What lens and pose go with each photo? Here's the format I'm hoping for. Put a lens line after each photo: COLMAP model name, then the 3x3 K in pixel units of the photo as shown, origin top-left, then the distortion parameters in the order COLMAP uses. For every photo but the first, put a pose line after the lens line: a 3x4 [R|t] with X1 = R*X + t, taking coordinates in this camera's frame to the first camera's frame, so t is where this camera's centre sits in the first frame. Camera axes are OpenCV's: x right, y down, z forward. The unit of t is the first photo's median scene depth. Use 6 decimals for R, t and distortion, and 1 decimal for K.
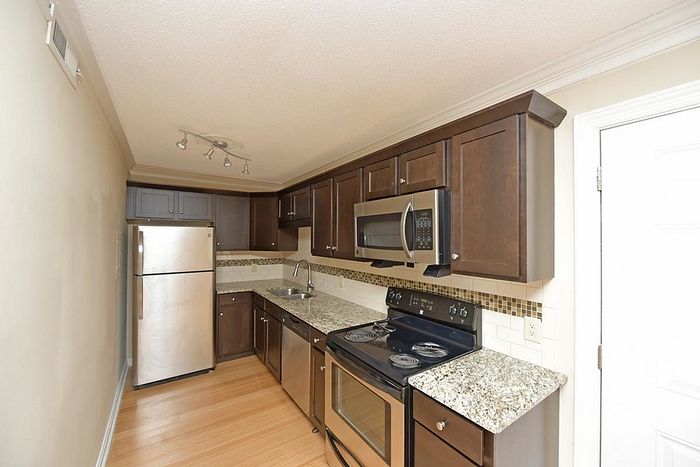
lens RADIAL K [[275.1, 0, 353.8], [0, 275.1, 236.0], [0, 0, 1]] dist [-0.009036, -0.001031]
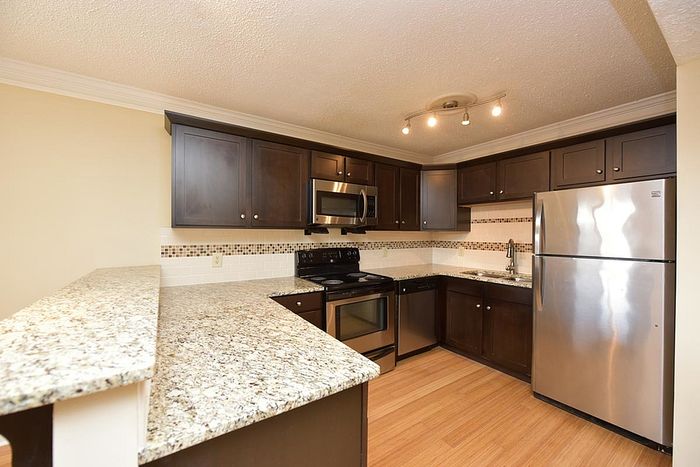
lens RADIAL K [[275.1, 0, 347.8], [0, 275.1, 235.4], [0, 0, 1]] dist [-0.009036, -0.001031]
pose [[0.017315, -0.016054, 0.999721, -0.880060], [-0.009470, 0.999824, 0.016220, 0.078417], [-0.999805, -0.009748, 0.017160, 0.609492]]
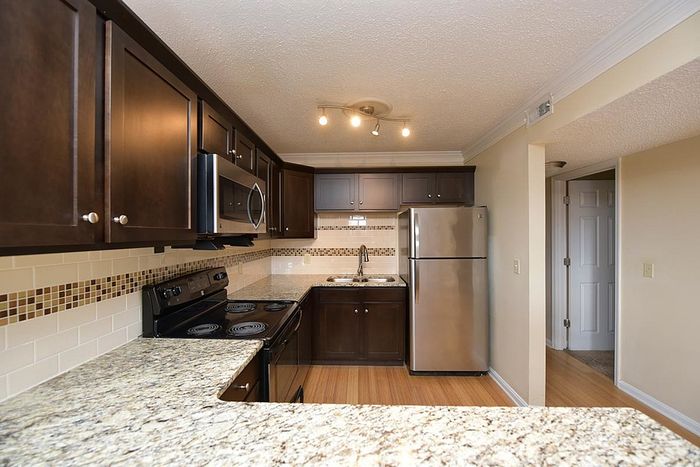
lens RADIAL K [[275.1, 0, 347.5], [0, 275.1, 235.6], [0, 0, 1]] dist [-0.009036, -0.001031]
pose [[-0.799037, -0.007467, 0.601235, -0.484599], [-0.004333, 0.999968, 0.006662, 0.055584], [-0.601266, 0.002718, -0.799045, 0.987225]]
